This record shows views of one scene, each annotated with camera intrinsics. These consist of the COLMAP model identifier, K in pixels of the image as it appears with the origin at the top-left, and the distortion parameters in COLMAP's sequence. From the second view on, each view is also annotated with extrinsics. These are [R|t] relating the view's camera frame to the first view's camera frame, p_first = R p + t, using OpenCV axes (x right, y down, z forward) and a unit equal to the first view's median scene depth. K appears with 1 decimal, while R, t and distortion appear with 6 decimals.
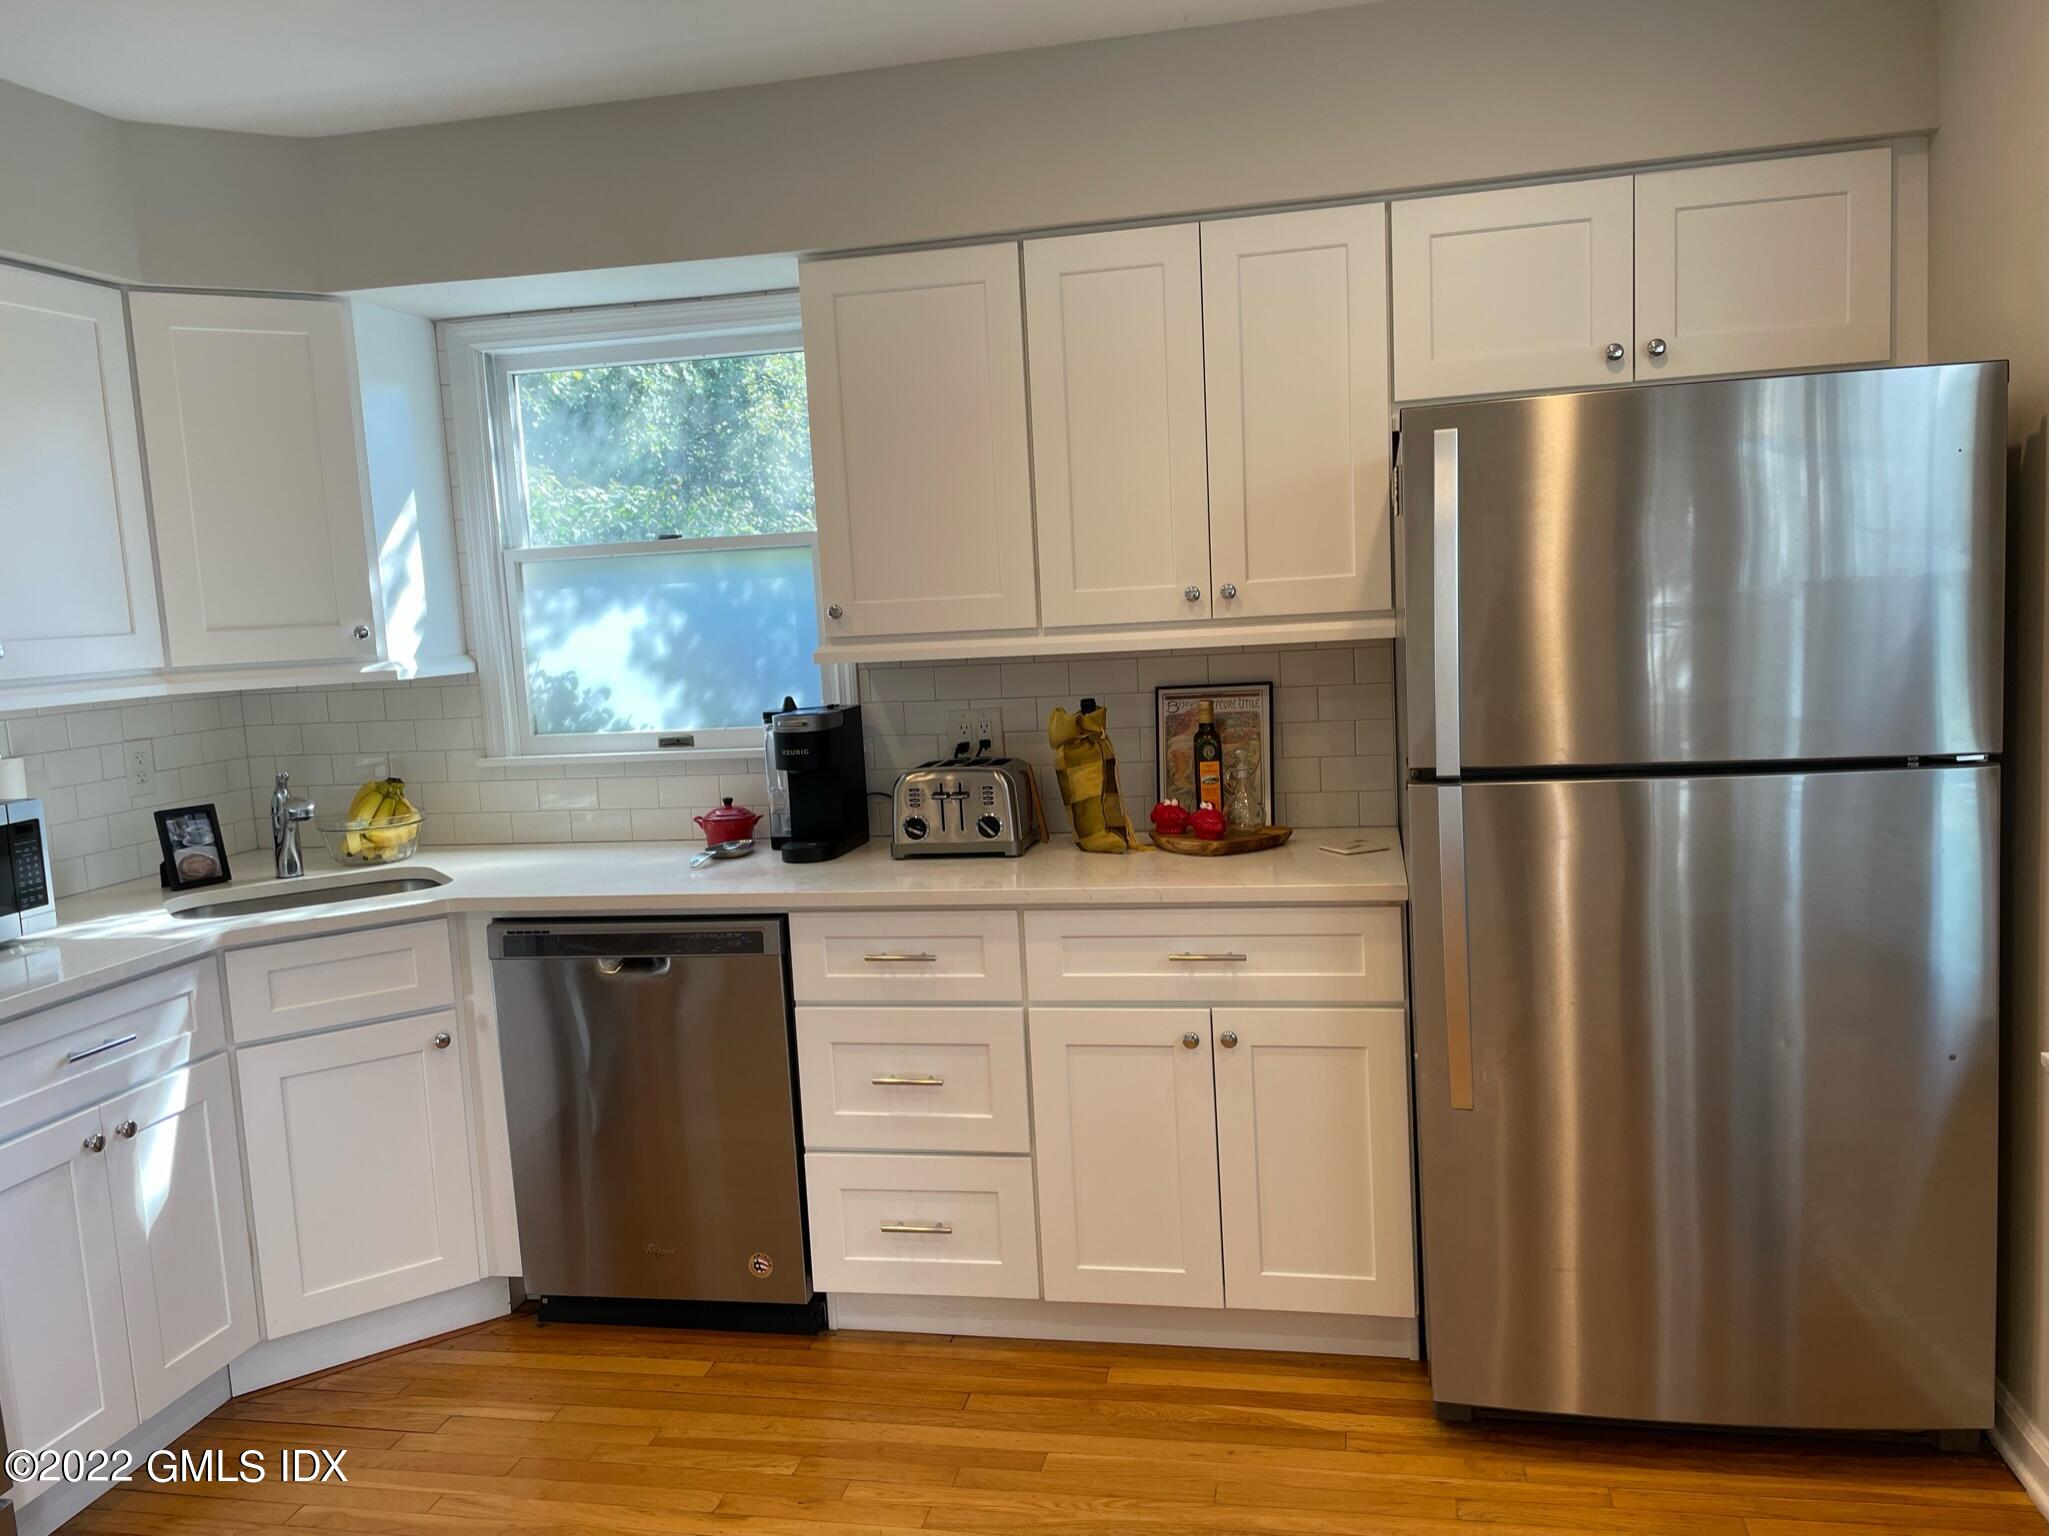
lens RADIAL K [[1543.9, 0, 1034.7], [0, 1543.9, 782.6], [0, 0, 1]] dist [0.099843, -0.127522]
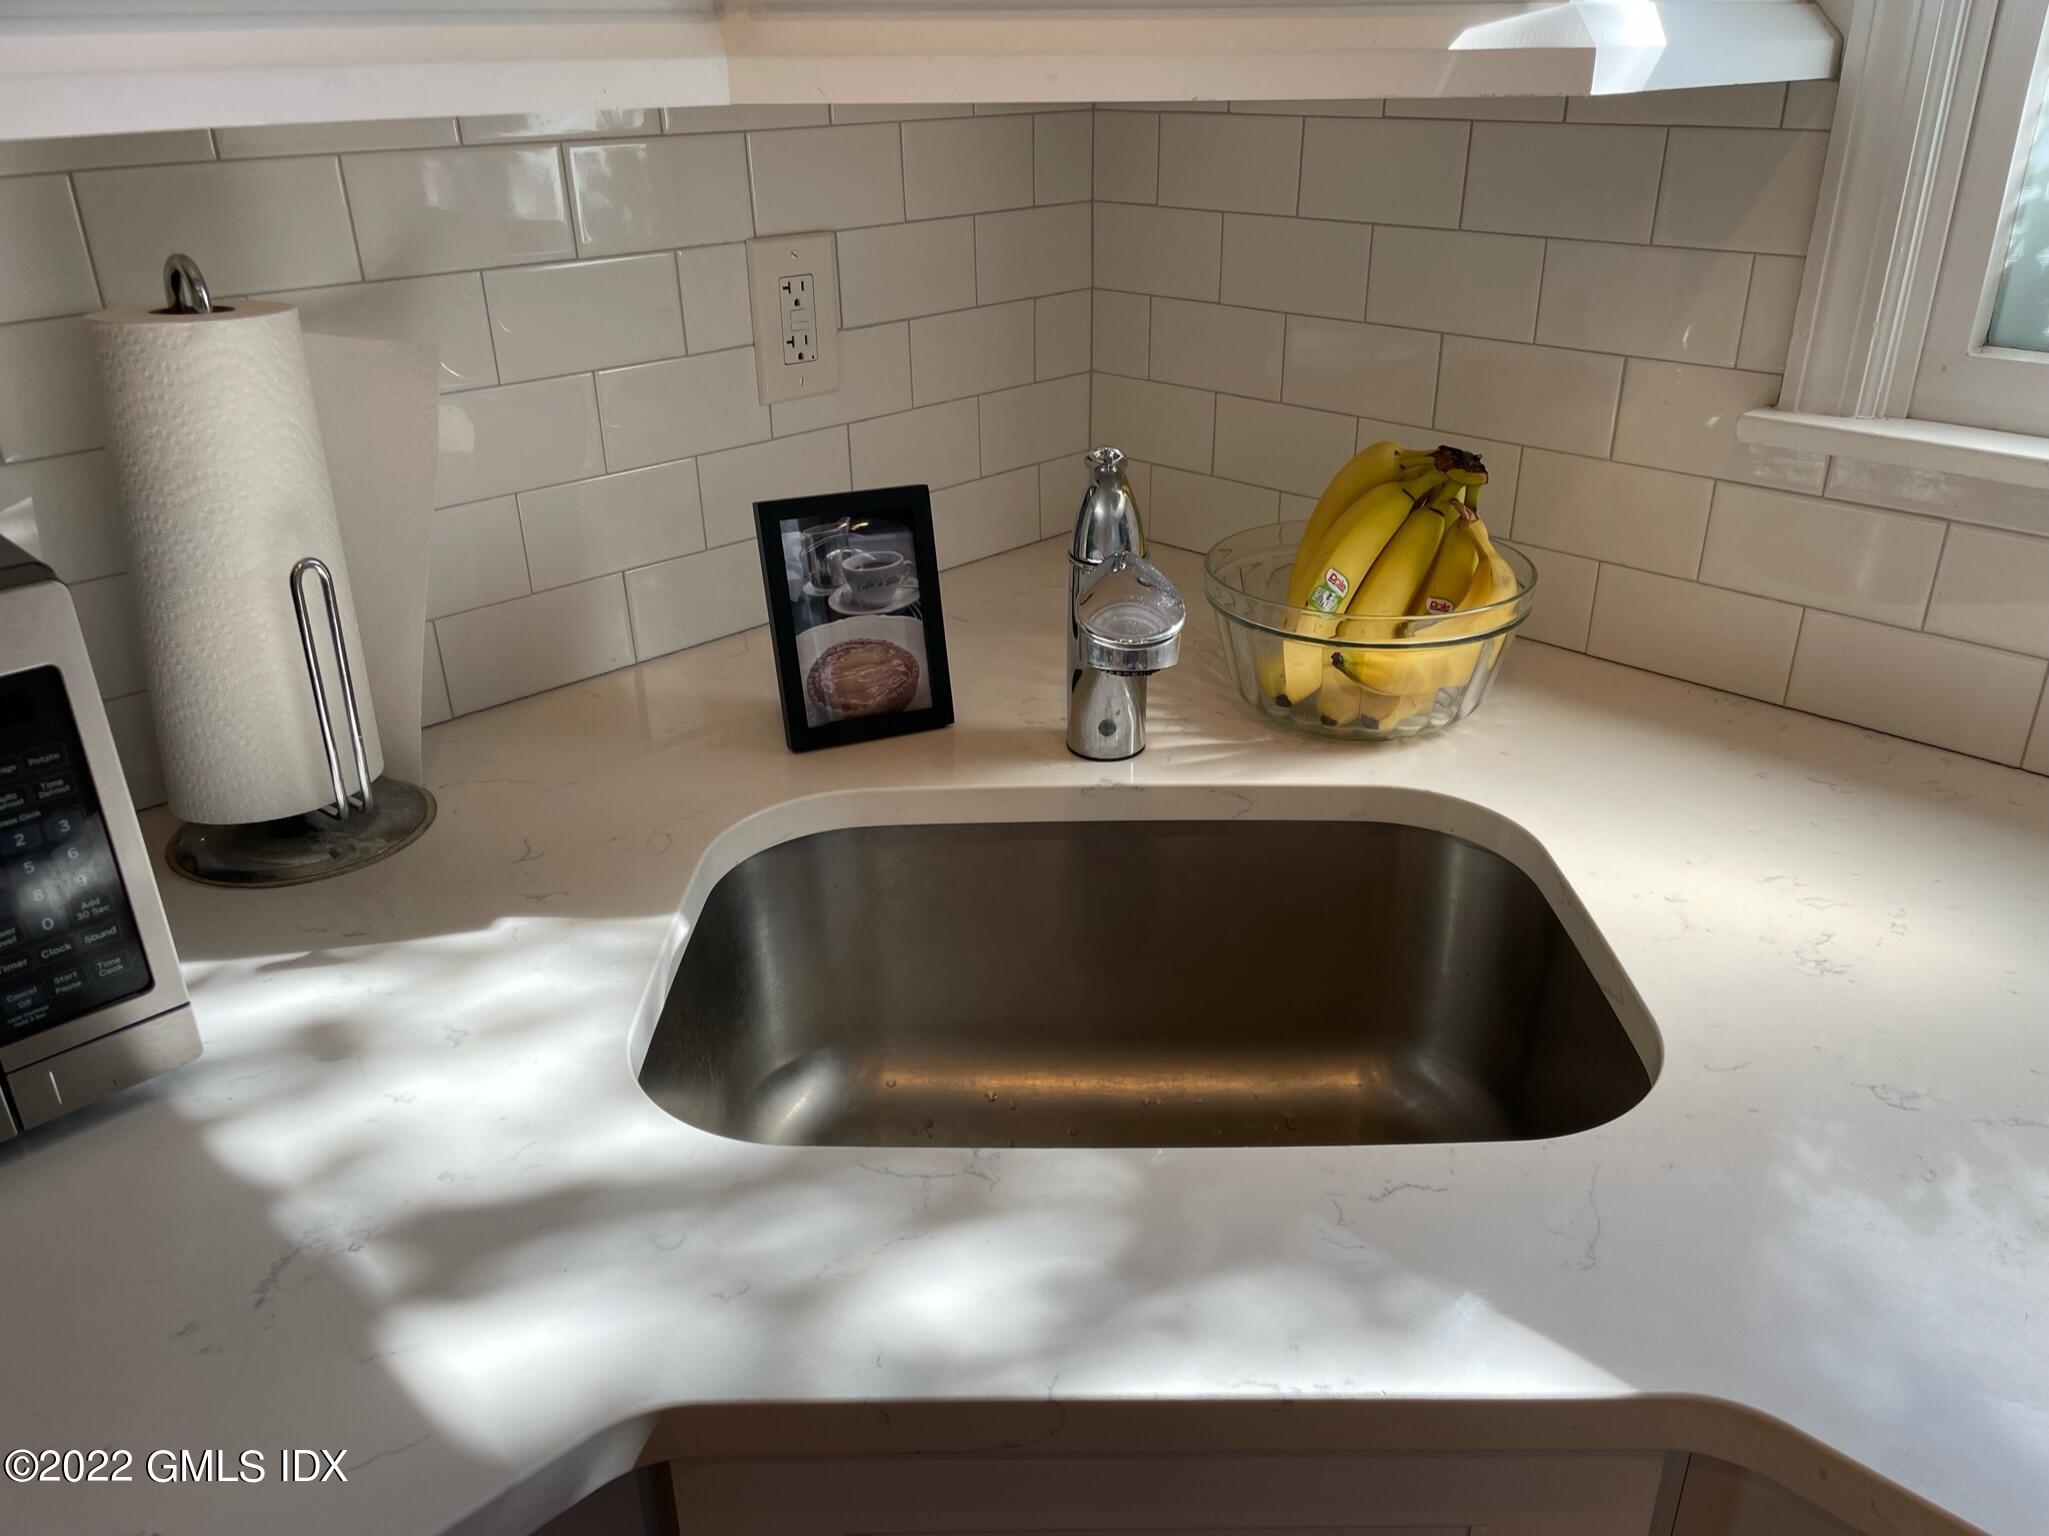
lens RADIAL K [[1543.1, 0, 1020.1], [0, 1543.1, 766.8], [0, 0, 1]] dist [0.095665, -0.125509]
pose [[0.822059, 0.276628, -0.497691, -0.330342], [-0.099166, 0.930255, 0.353259, -0.046613], [0.560701, -0.241046, 0.792156, 0.738900]]
